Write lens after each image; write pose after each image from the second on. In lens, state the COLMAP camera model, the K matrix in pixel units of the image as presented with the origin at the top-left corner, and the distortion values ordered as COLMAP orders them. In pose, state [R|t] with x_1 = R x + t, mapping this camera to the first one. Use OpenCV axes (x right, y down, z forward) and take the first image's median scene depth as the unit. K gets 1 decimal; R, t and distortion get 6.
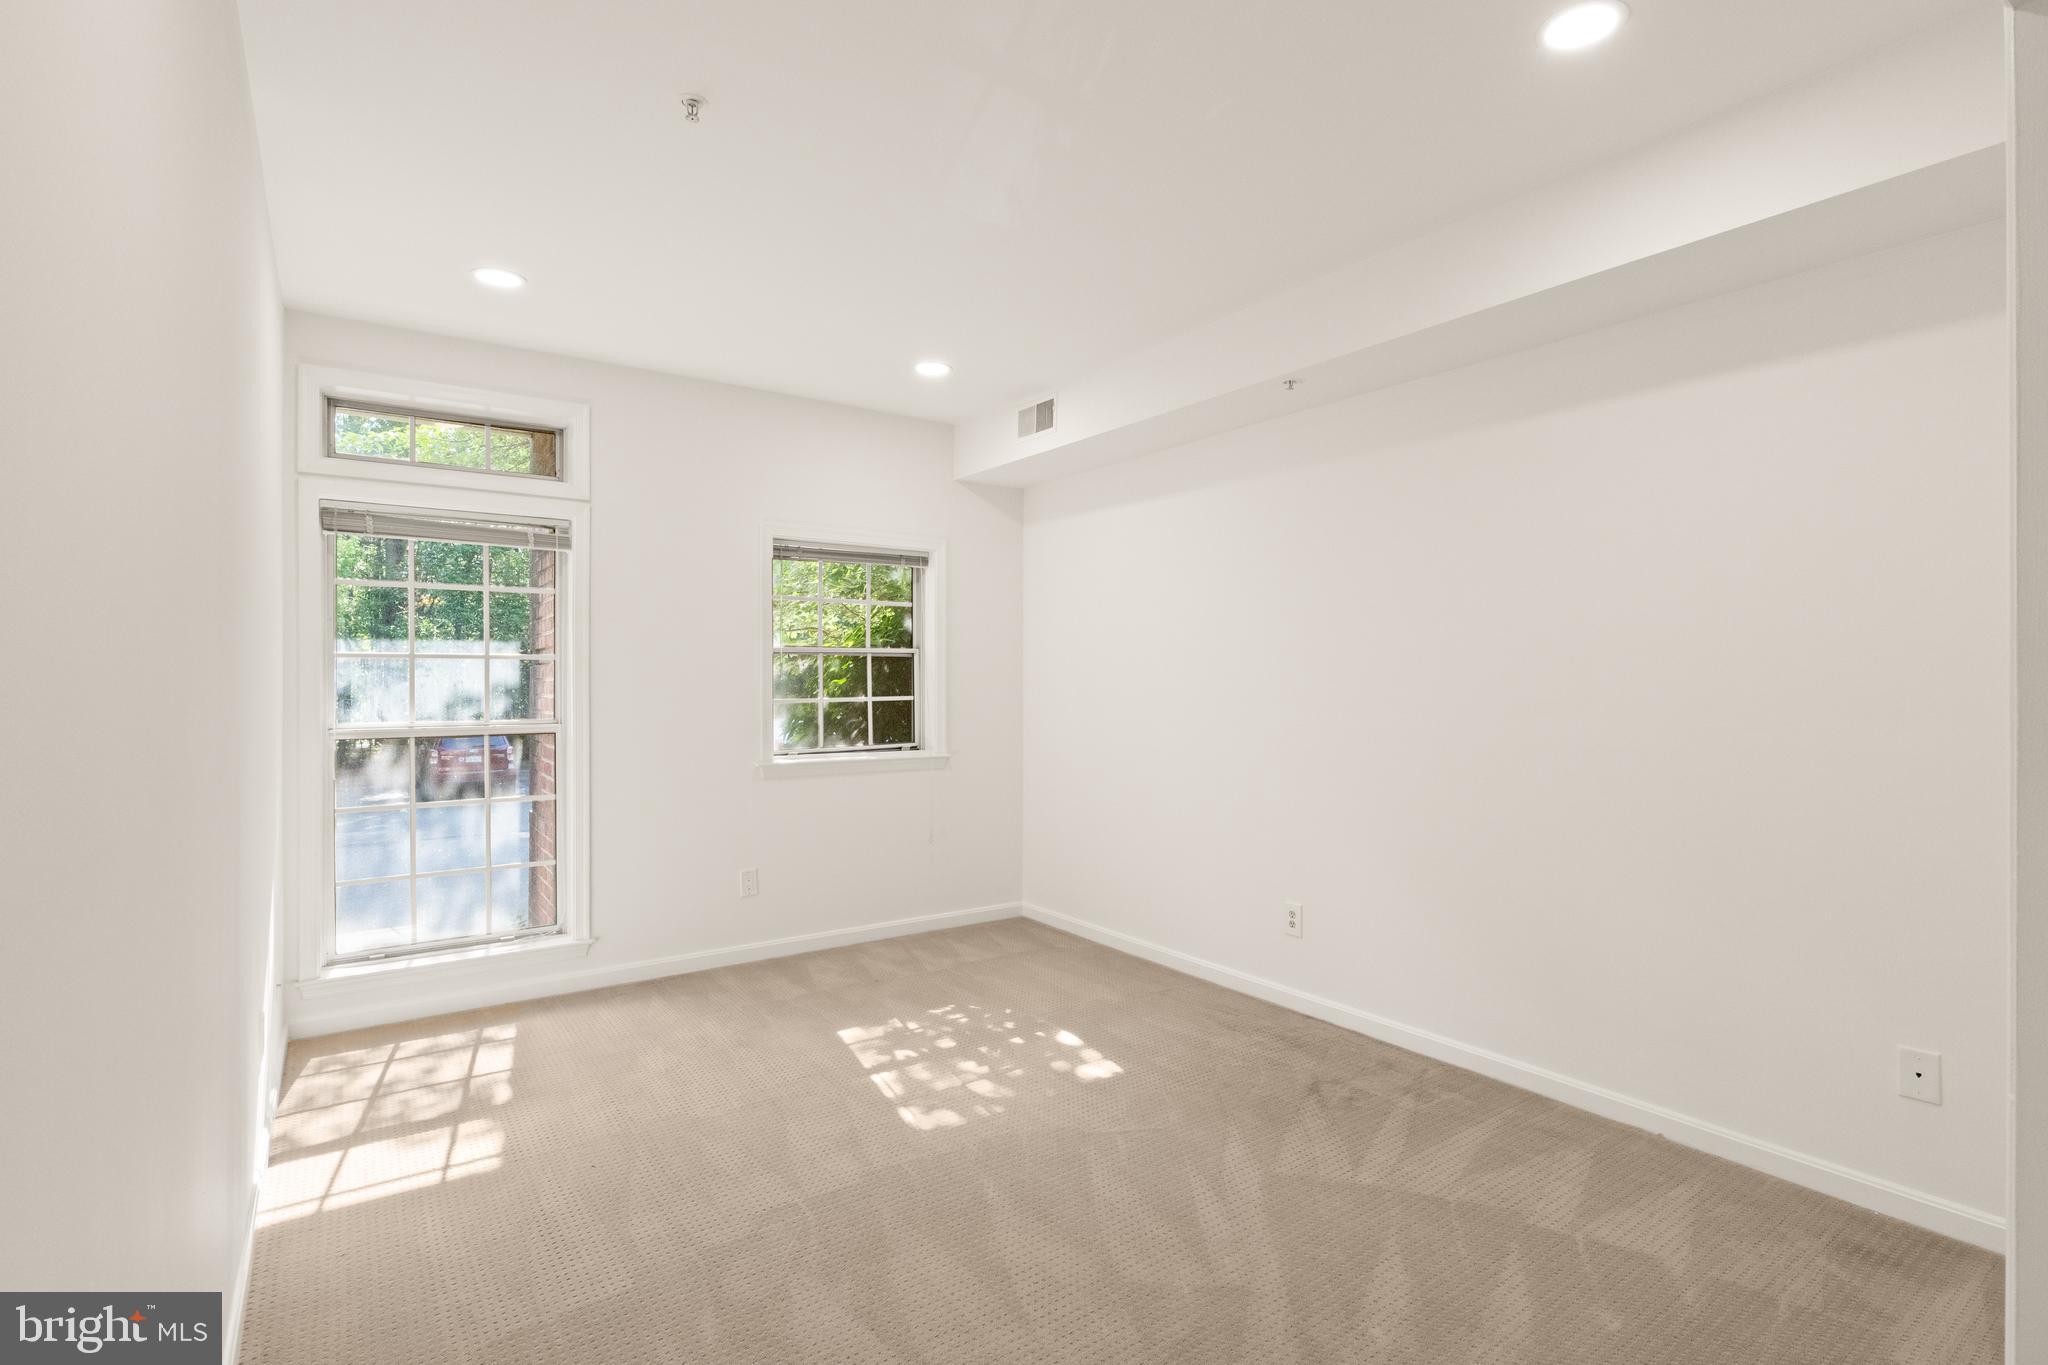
lens RADIAL K [[997.4, 0, 1024.0], [0, 997.4, 682.5], [0, 0, 1]] dist [-0.002240, -0.000446]
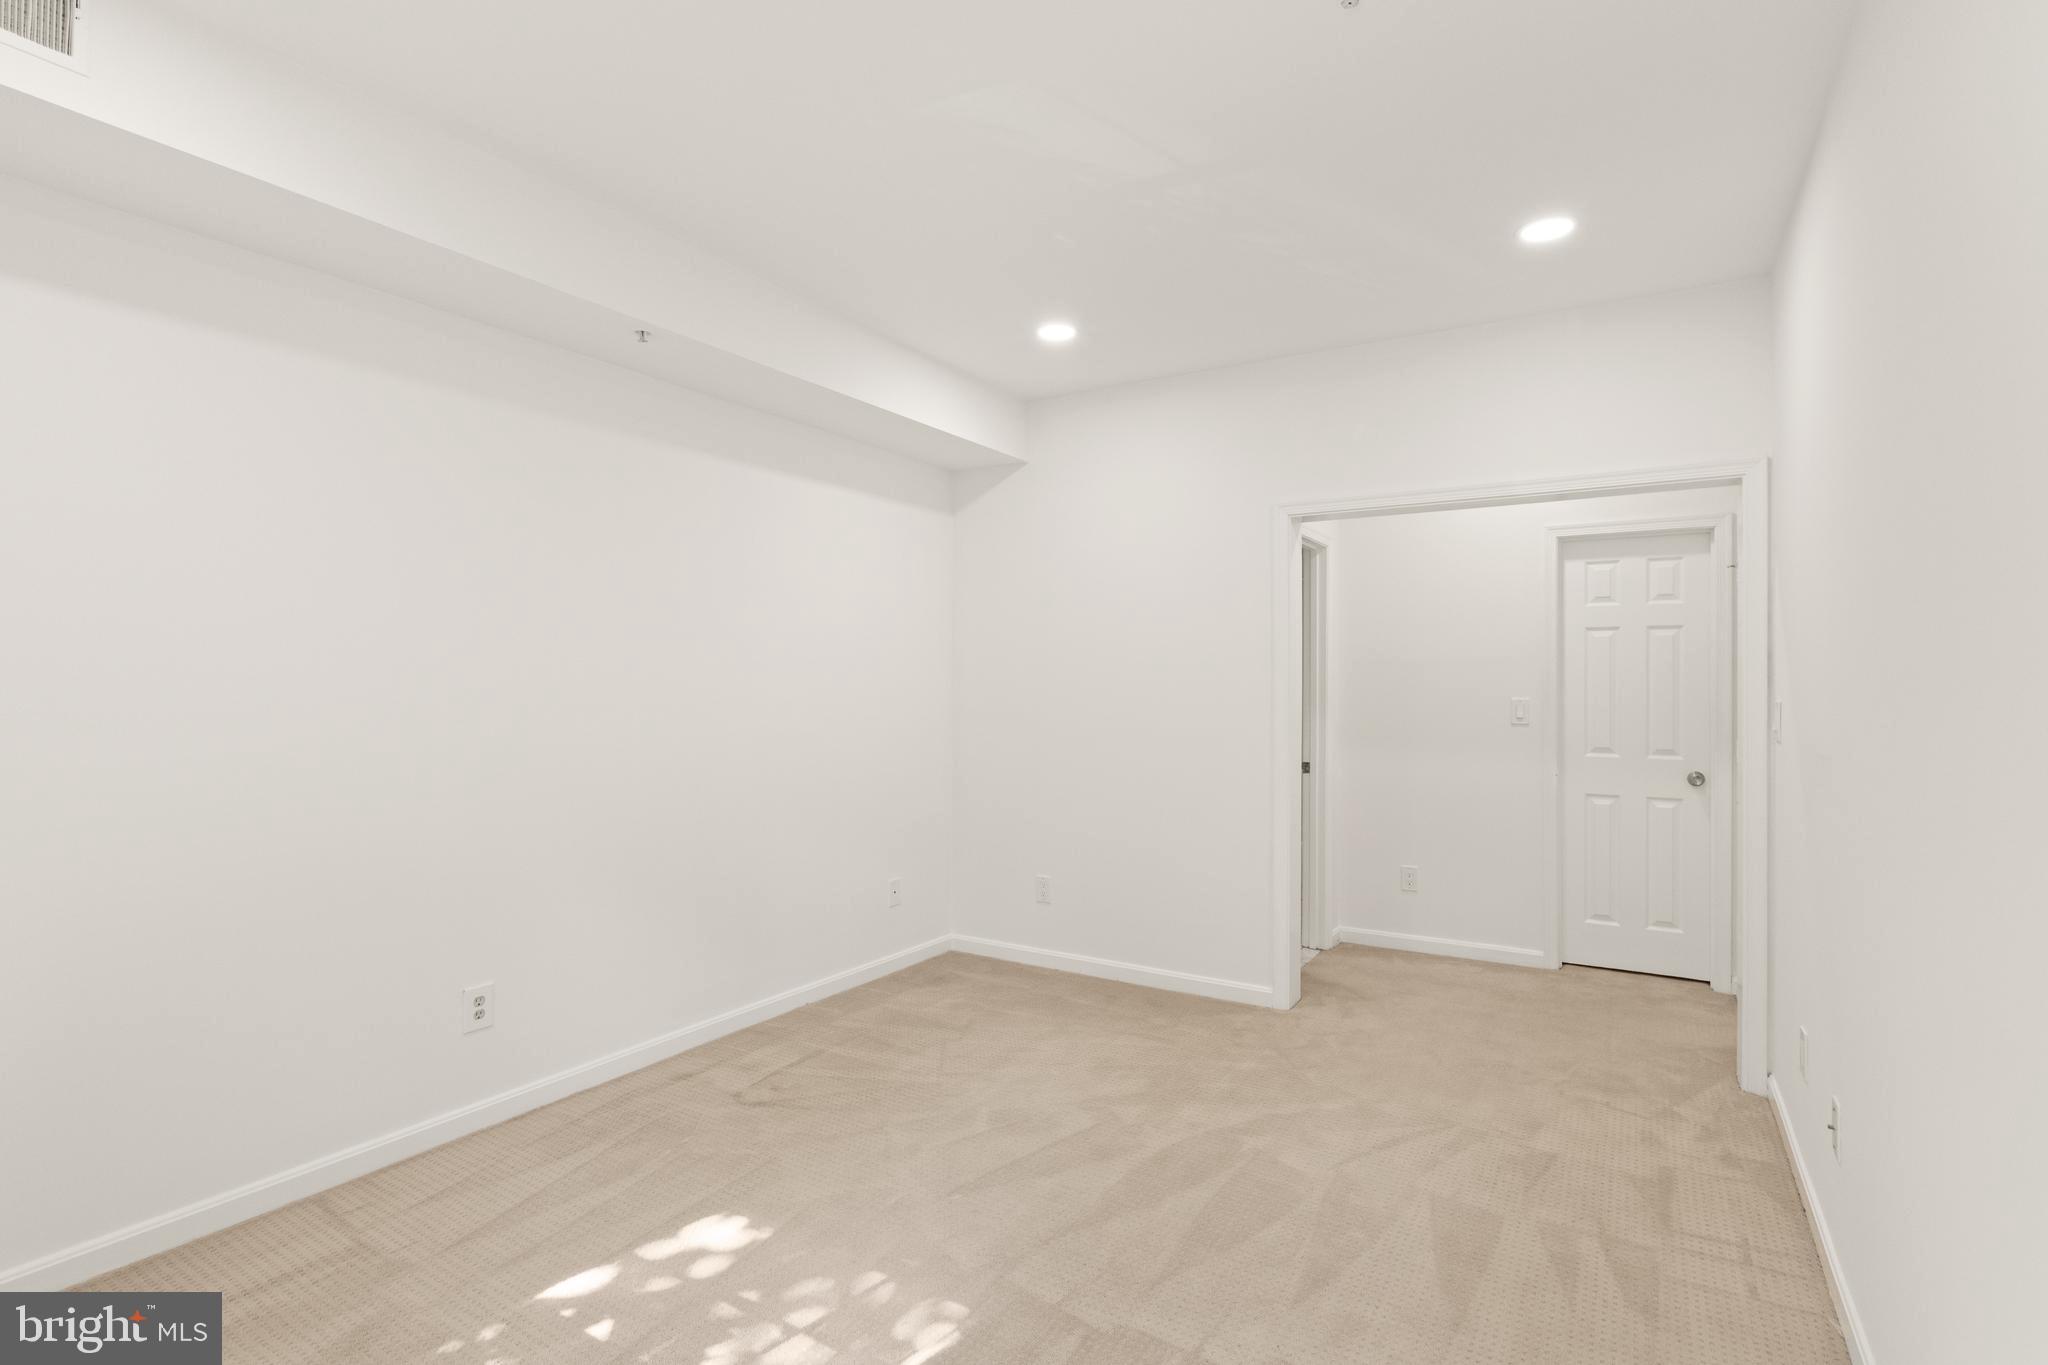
lens RADIAL K [[997.4, 0, 1024.0], [0, 997.4, 682.5], [0, 0, 1]] dist [-0.002240, -0.000446]
pose [[-0.409144, 0.000314, 0.912470, -0.327516], [-0.001948, 0.999997, -0.001218, -0.001244], [-0.912468, -0.002276, -0.409143, 0.541637]]
